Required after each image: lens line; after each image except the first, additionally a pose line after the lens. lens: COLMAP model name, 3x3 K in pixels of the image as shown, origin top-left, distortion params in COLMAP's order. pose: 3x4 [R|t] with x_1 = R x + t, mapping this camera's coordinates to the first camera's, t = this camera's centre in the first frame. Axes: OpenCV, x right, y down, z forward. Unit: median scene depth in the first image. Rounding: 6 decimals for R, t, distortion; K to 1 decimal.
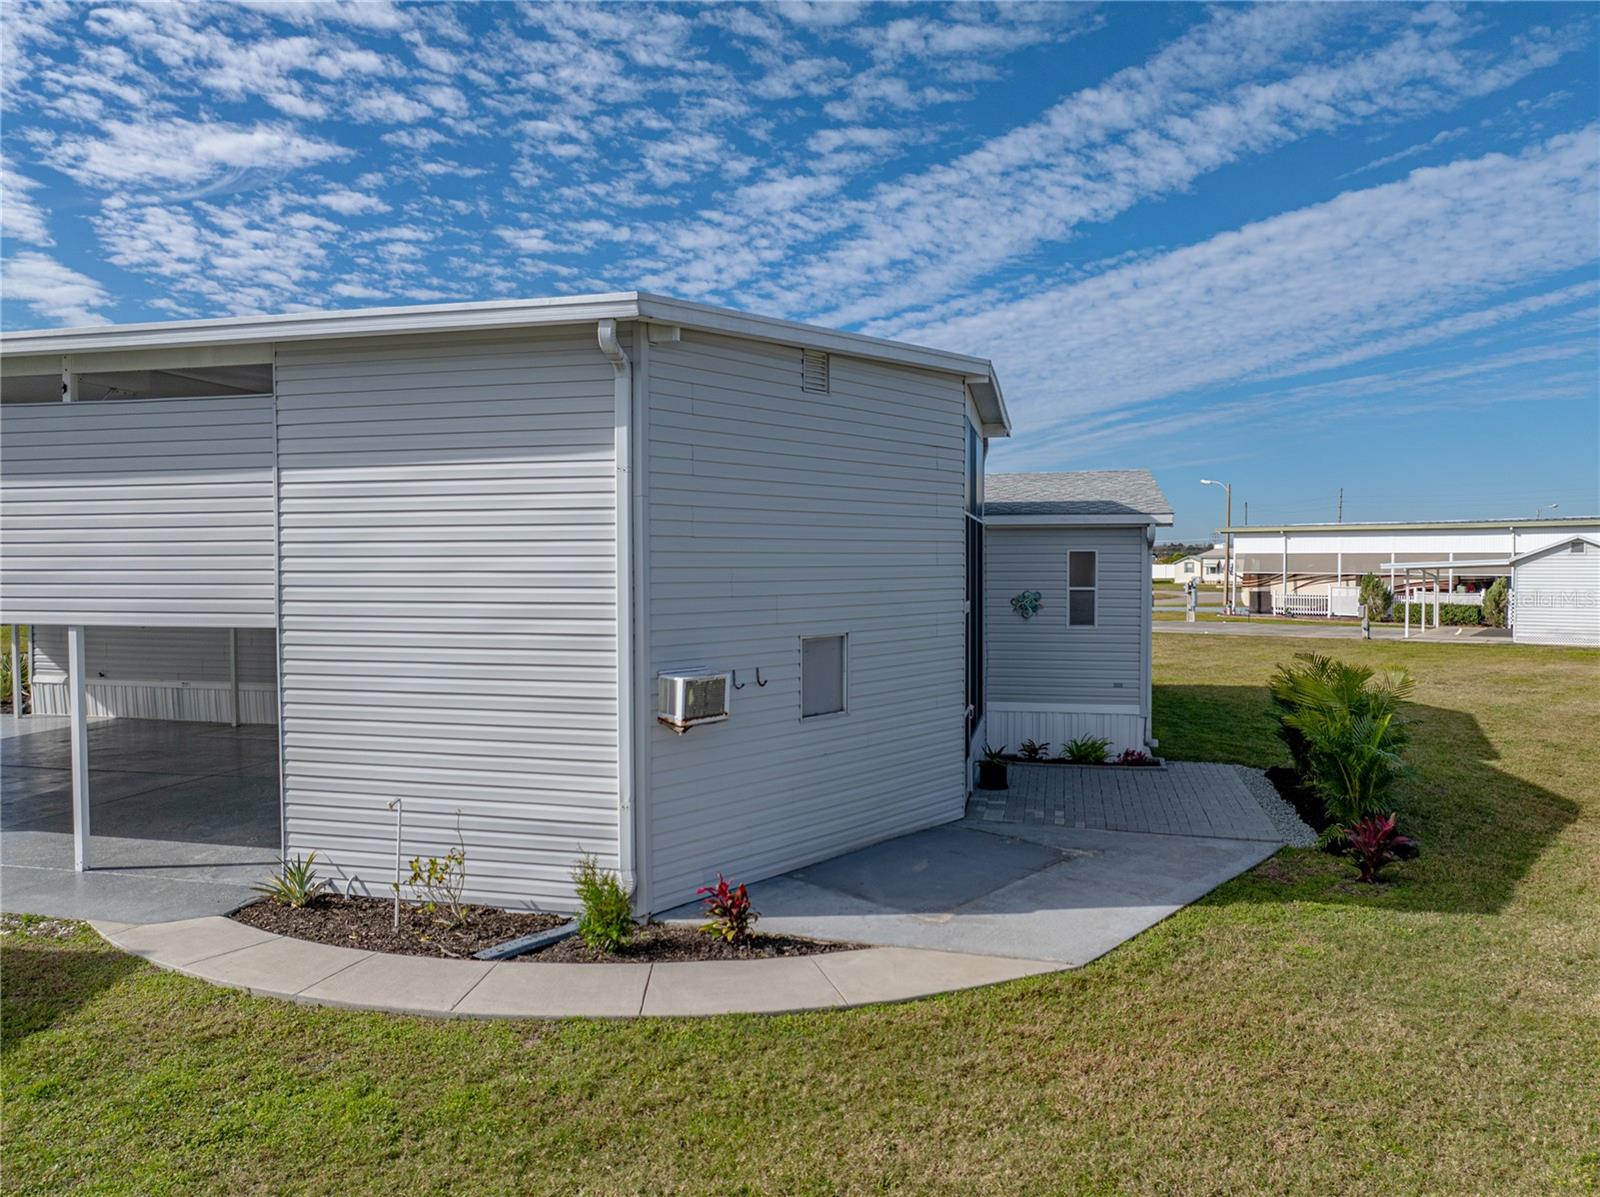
lens RADIAL K [[1156.5, 0, 803.5], [0, 1156.5, 570.4], [0, 0, 1]] dist [-0.025598, 0.004887]
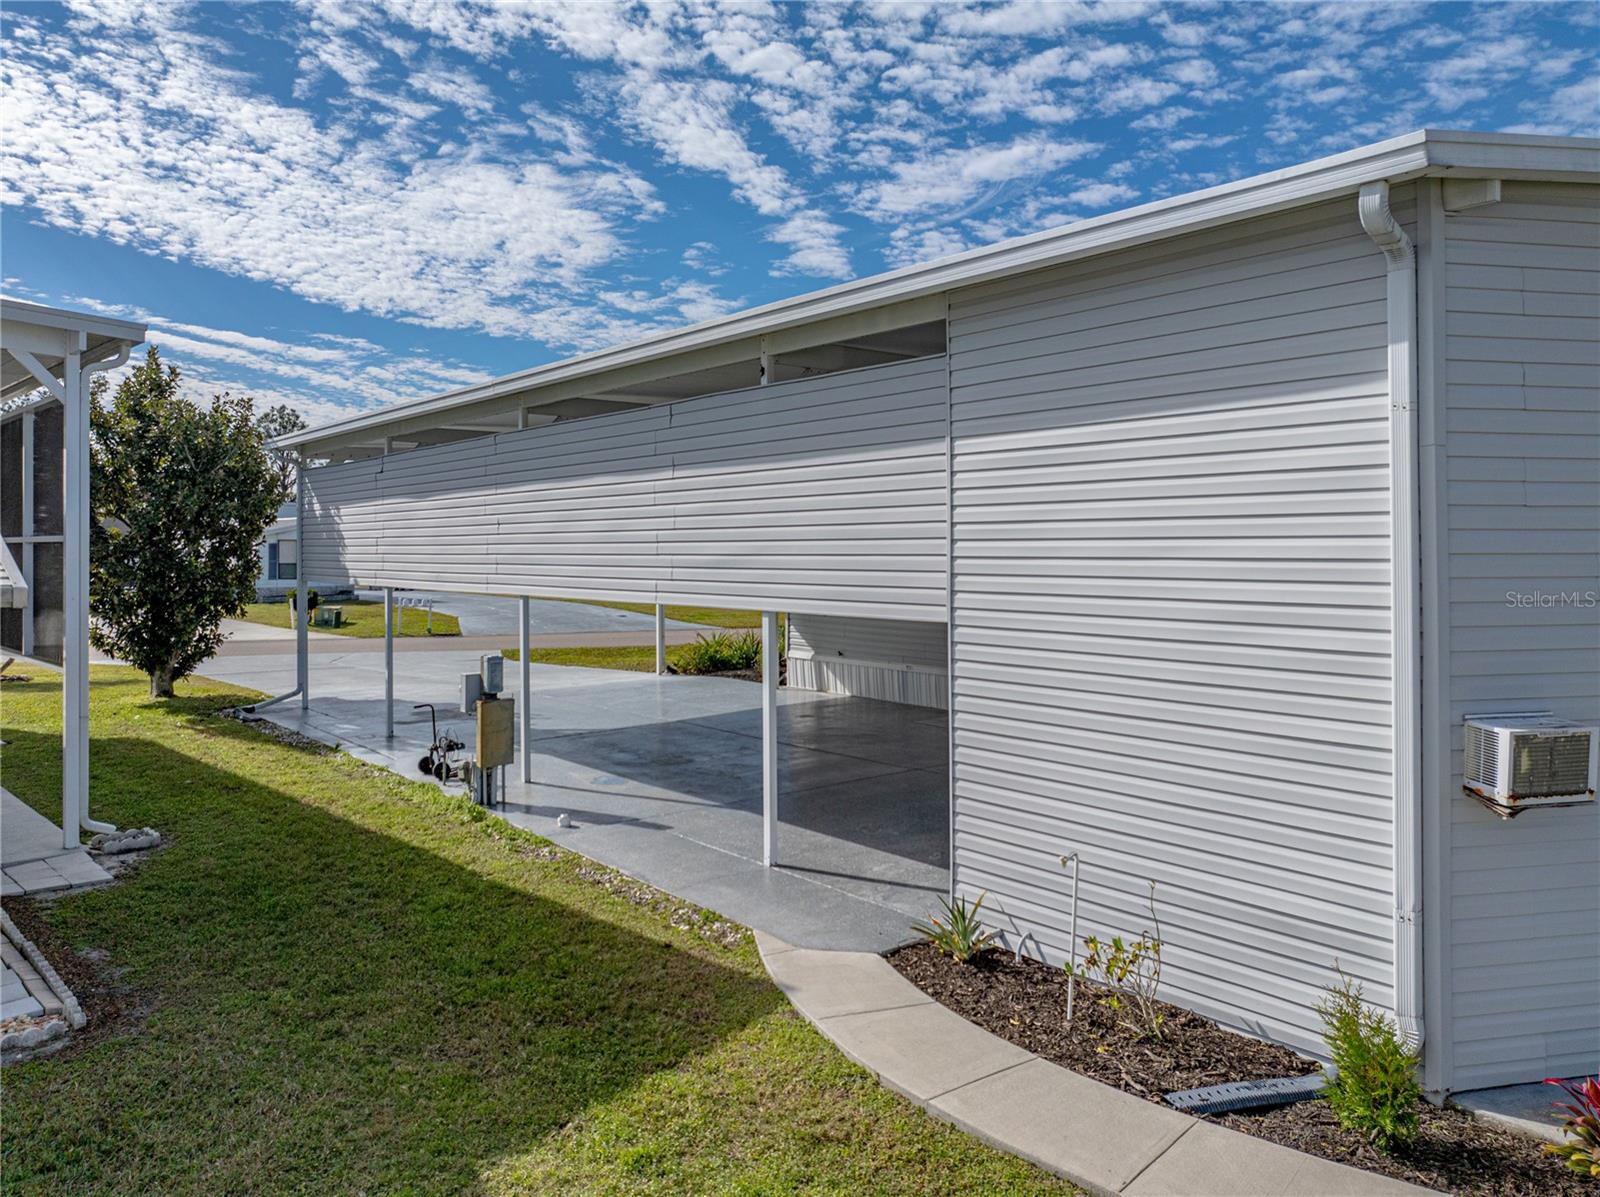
lens RADIAL K [[1159.2, 0, 753.0], [0, 1159.2, 545.5], [0, 0, 1]] dist [-0.015783, 0.002759]
pose [[0.785651, -0.002710, -0.618664, -0.039612], [-0.001641, 0.999978, -0.006464, -0.002271], [0.618668, 0.006093, 0.785629, 0.250278]]
